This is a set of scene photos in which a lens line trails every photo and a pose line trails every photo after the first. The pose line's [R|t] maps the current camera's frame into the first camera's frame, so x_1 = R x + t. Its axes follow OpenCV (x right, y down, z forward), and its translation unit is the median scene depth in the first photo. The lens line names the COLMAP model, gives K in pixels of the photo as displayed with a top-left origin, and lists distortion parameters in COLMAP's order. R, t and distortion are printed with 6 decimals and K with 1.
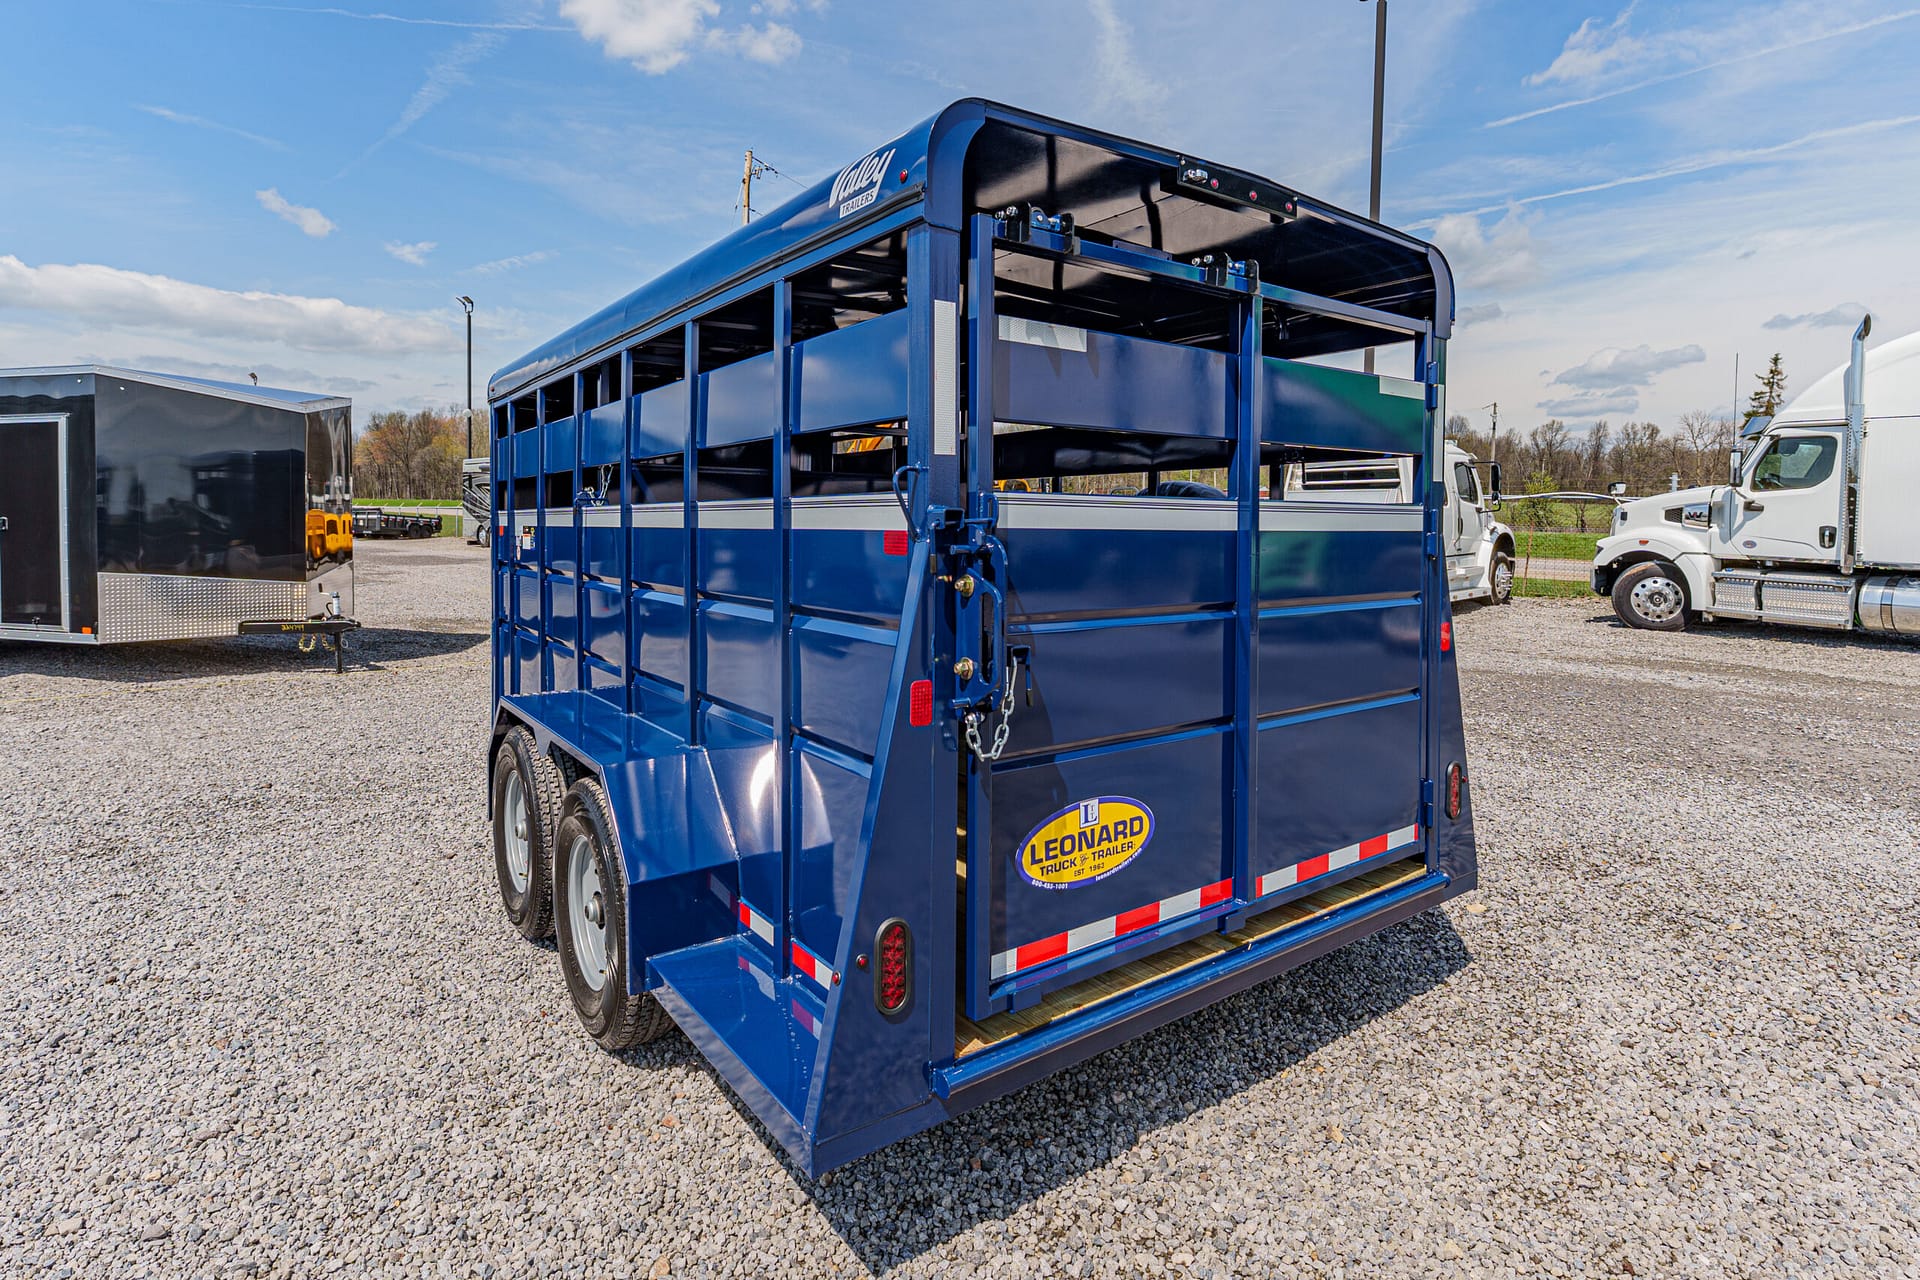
lens RADIAL K [[975.4, 0, 962.5], [0, 975.4, 542.6], [0, 0, 1]] dist [0.000032, 0.000492]
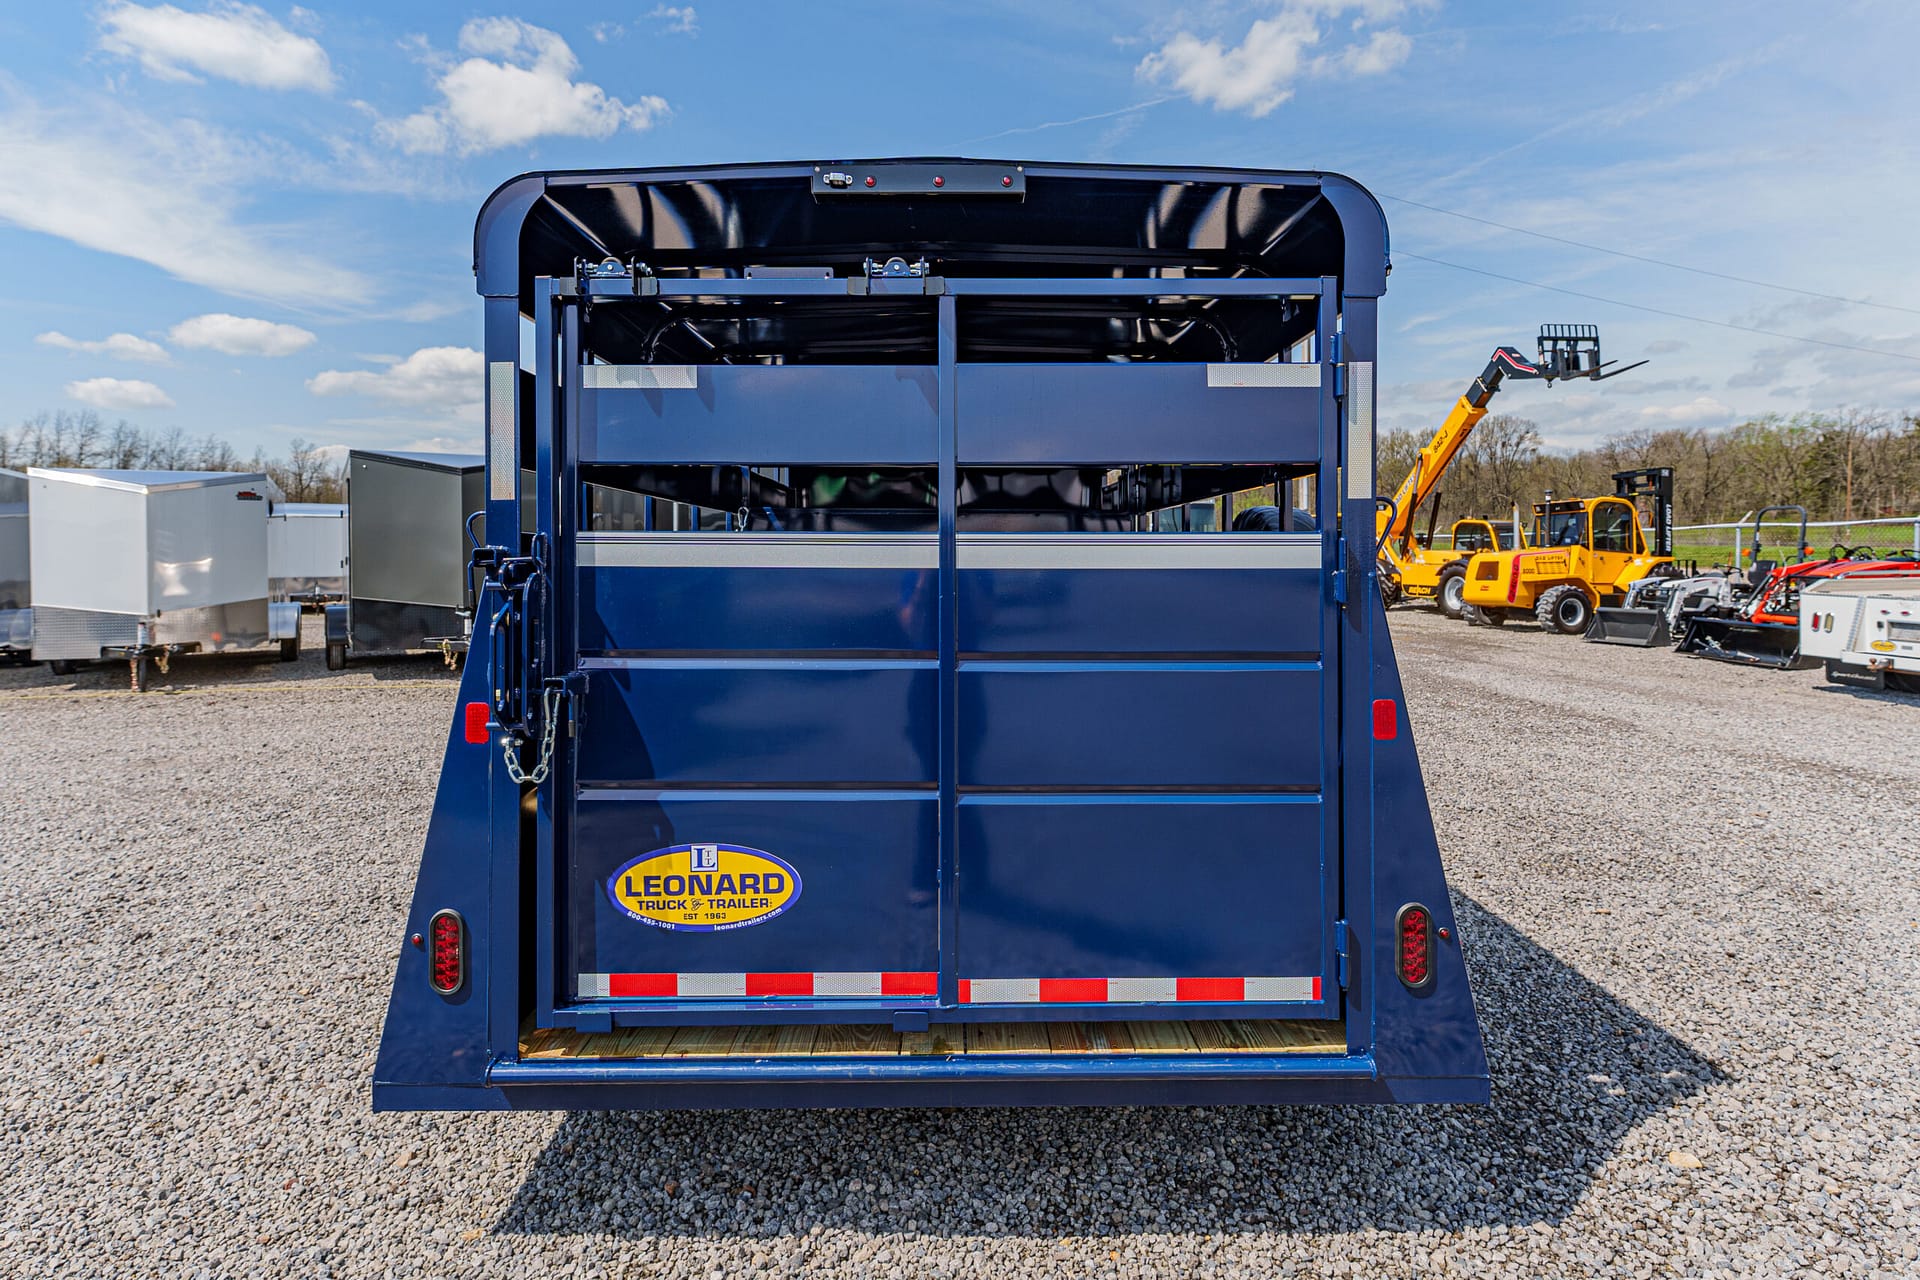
lens RADIAL K [[968.0, 0, 966.5], [0, 968.0, 554.4], [0, 0, 1]] dist [-0.001049, -0.000170]
pose [[0.813991, -0.007134, -0.580834, 0.796311], [-0.006595, 0.999747, -0.021522, -0.005999], [0.580841, 0.021349, 0.813737, 0.314546]]
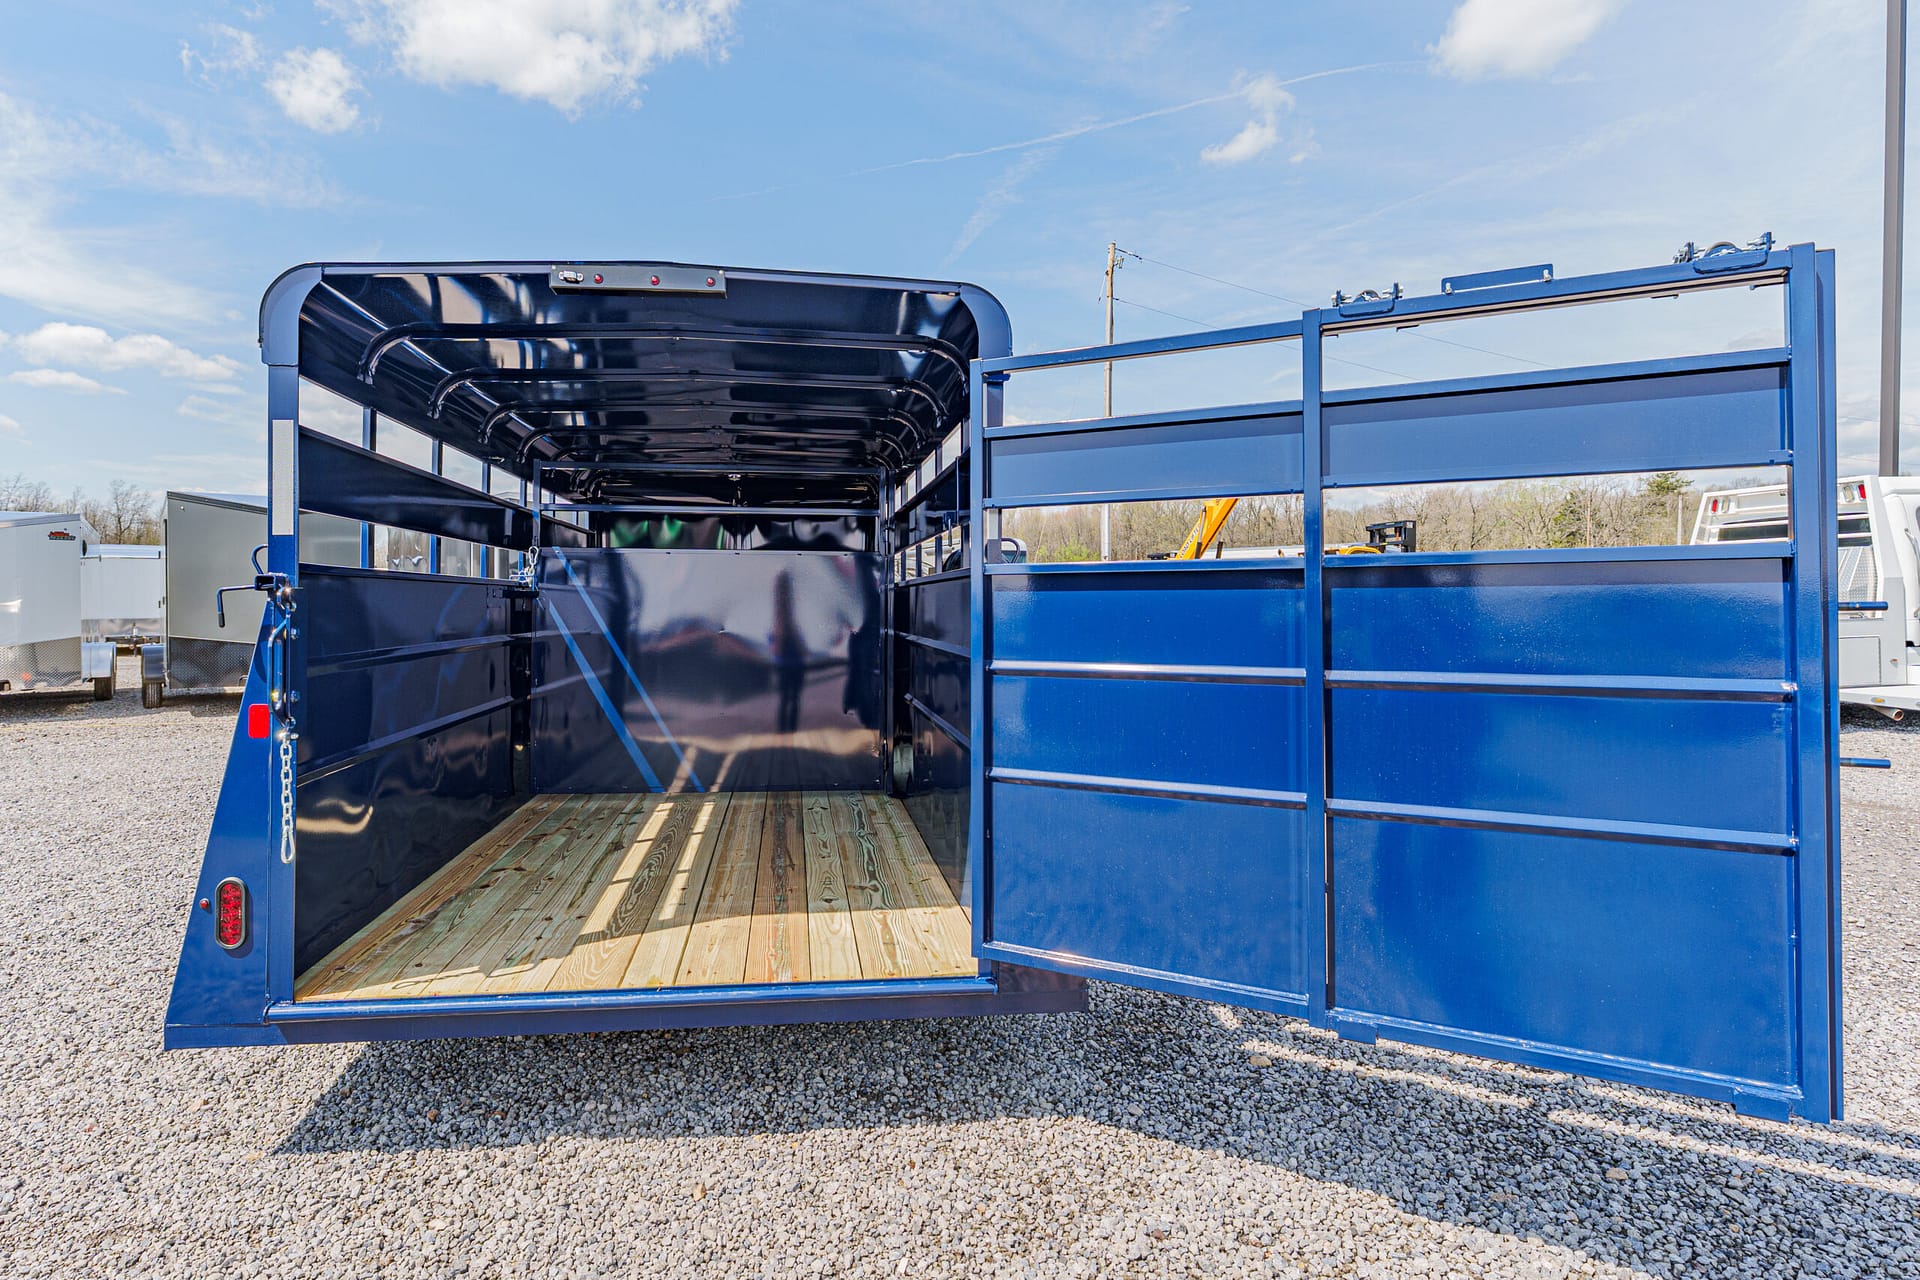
lens RADIAL K [[931.1, 0, 881.1], [0, 931.1, 593.0], [0, 0, 1]] dist [-0.002504, 0.000412]
pose [[0.859712, -0.009273, -0.510695, 1.011296], [-0.006262, 0.999569, -0.028692, 0.015344], [0.510740, 0.027865, 0.859283, 0.250606]]
